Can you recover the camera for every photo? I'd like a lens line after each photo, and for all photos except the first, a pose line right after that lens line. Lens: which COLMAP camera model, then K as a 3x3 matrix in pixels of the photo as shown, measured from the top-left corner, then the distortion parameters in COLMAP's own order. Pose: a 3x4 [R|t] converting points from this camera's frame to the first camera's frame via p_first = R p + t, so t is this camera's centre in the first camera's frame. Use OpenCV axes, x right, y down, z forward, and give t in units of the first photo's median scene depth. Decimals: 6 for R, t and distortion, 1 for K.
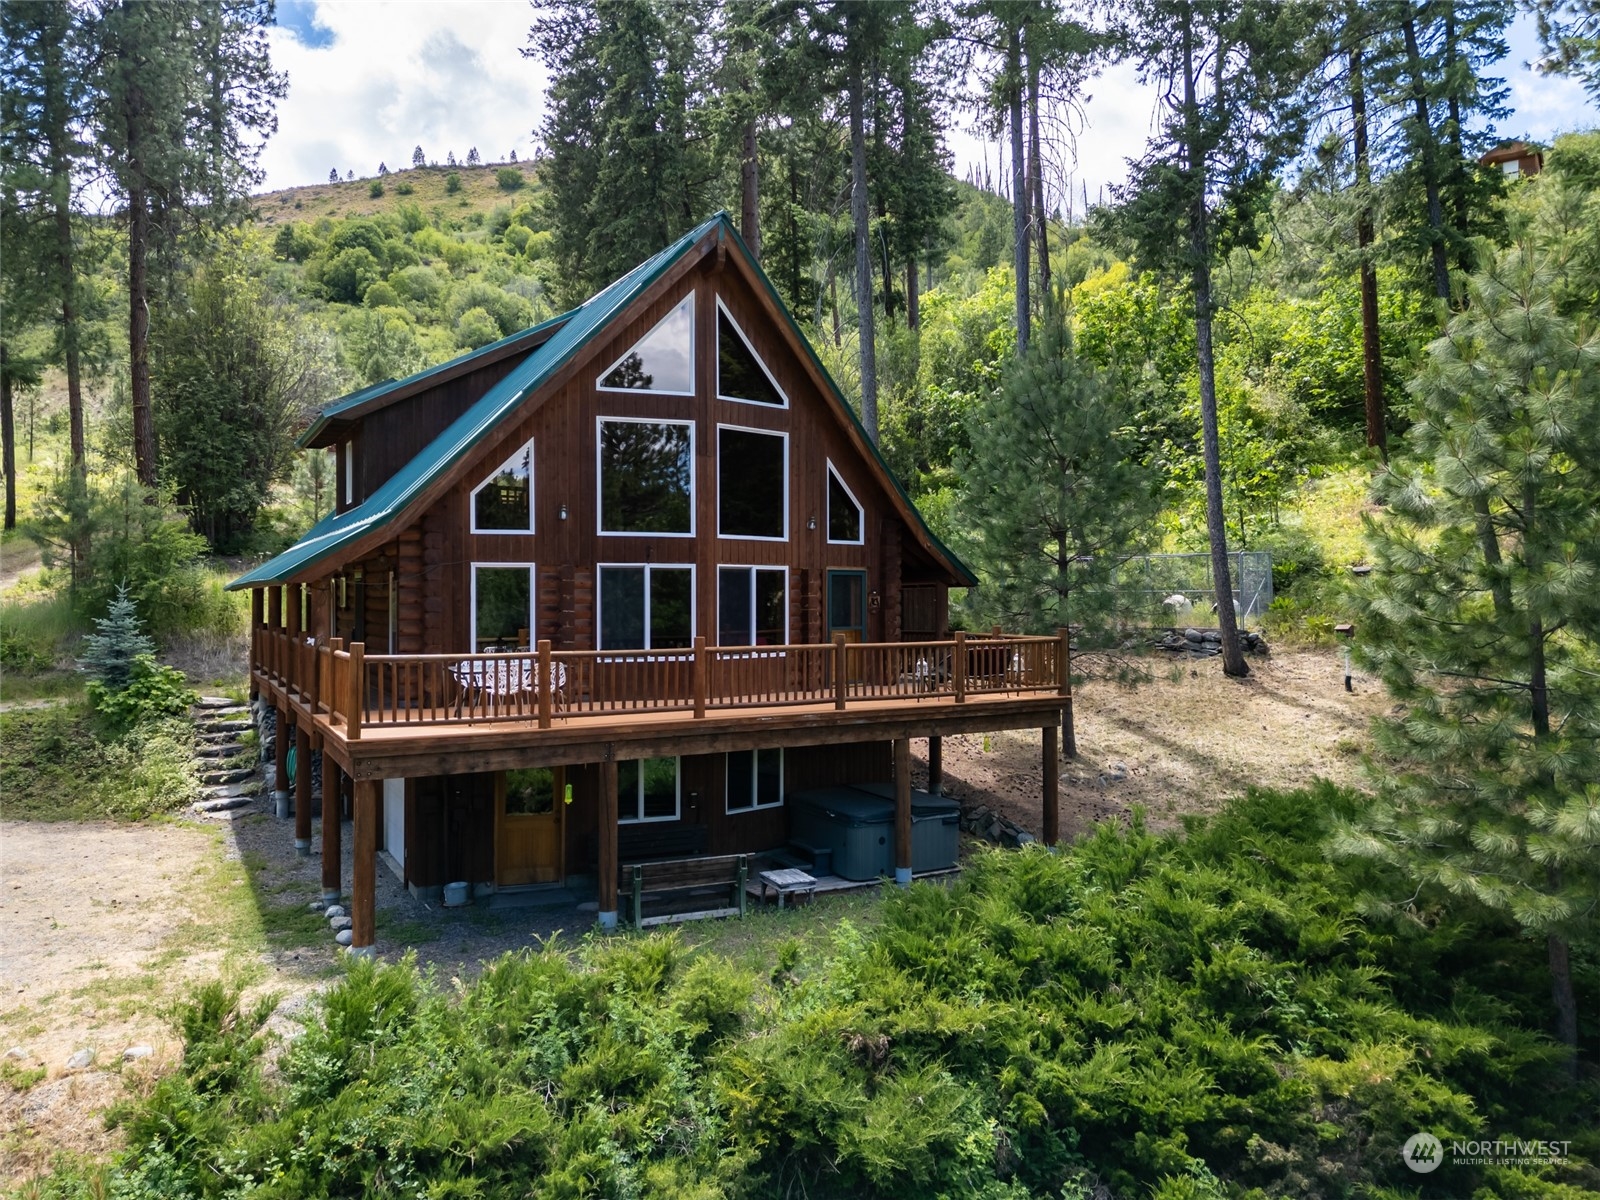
lens RADIAL K [[1120.7, 0, 807.6], [0, 1120.7, 598.5], [0, 0, 1]] dist [0.043904, -0.039234]
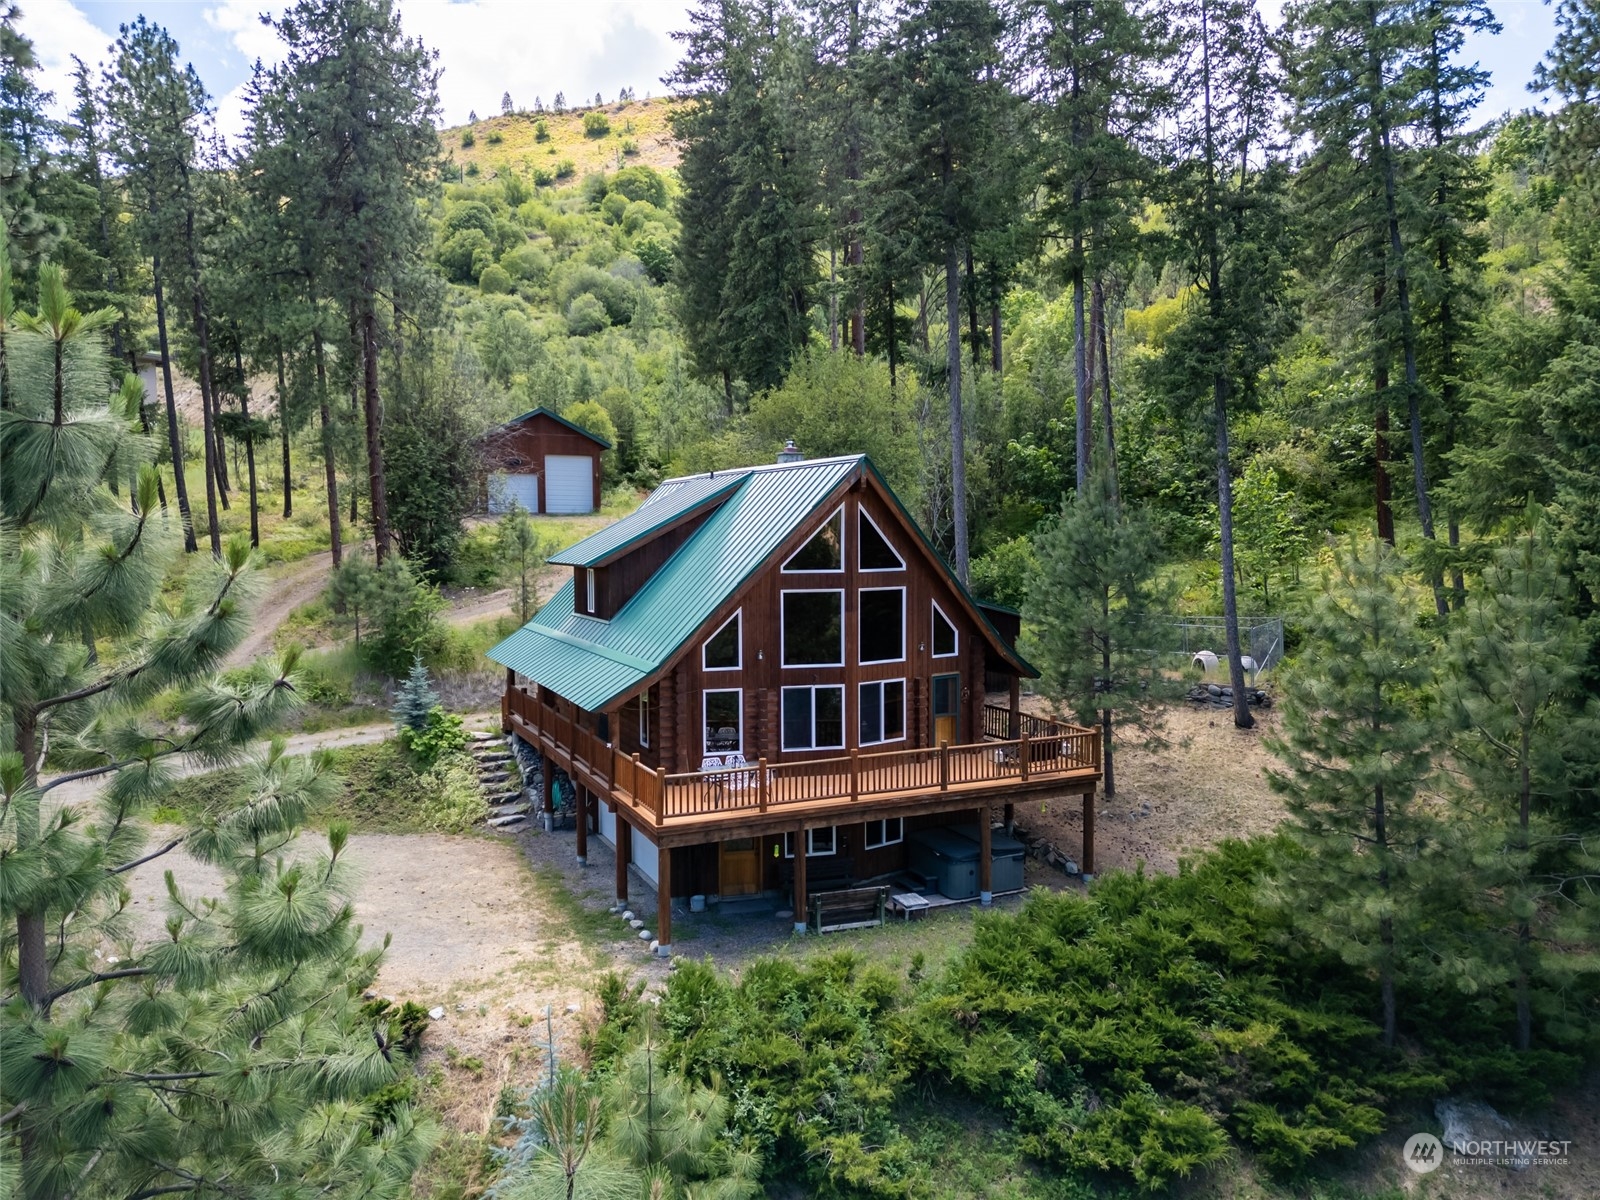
lens RADIAL K [[1120.7, 0, 800.6], [0, 1120.7, 595.2], [0, 0, 1]] dist [0.043904, -0.039234]
pose [[0.996906, -0.000633, -0.078596, -0.045790], [0.005306, 0.998228, 0.059266, -0.259173], [0.078419, -0.059500, 0.995143, -0.522826]]
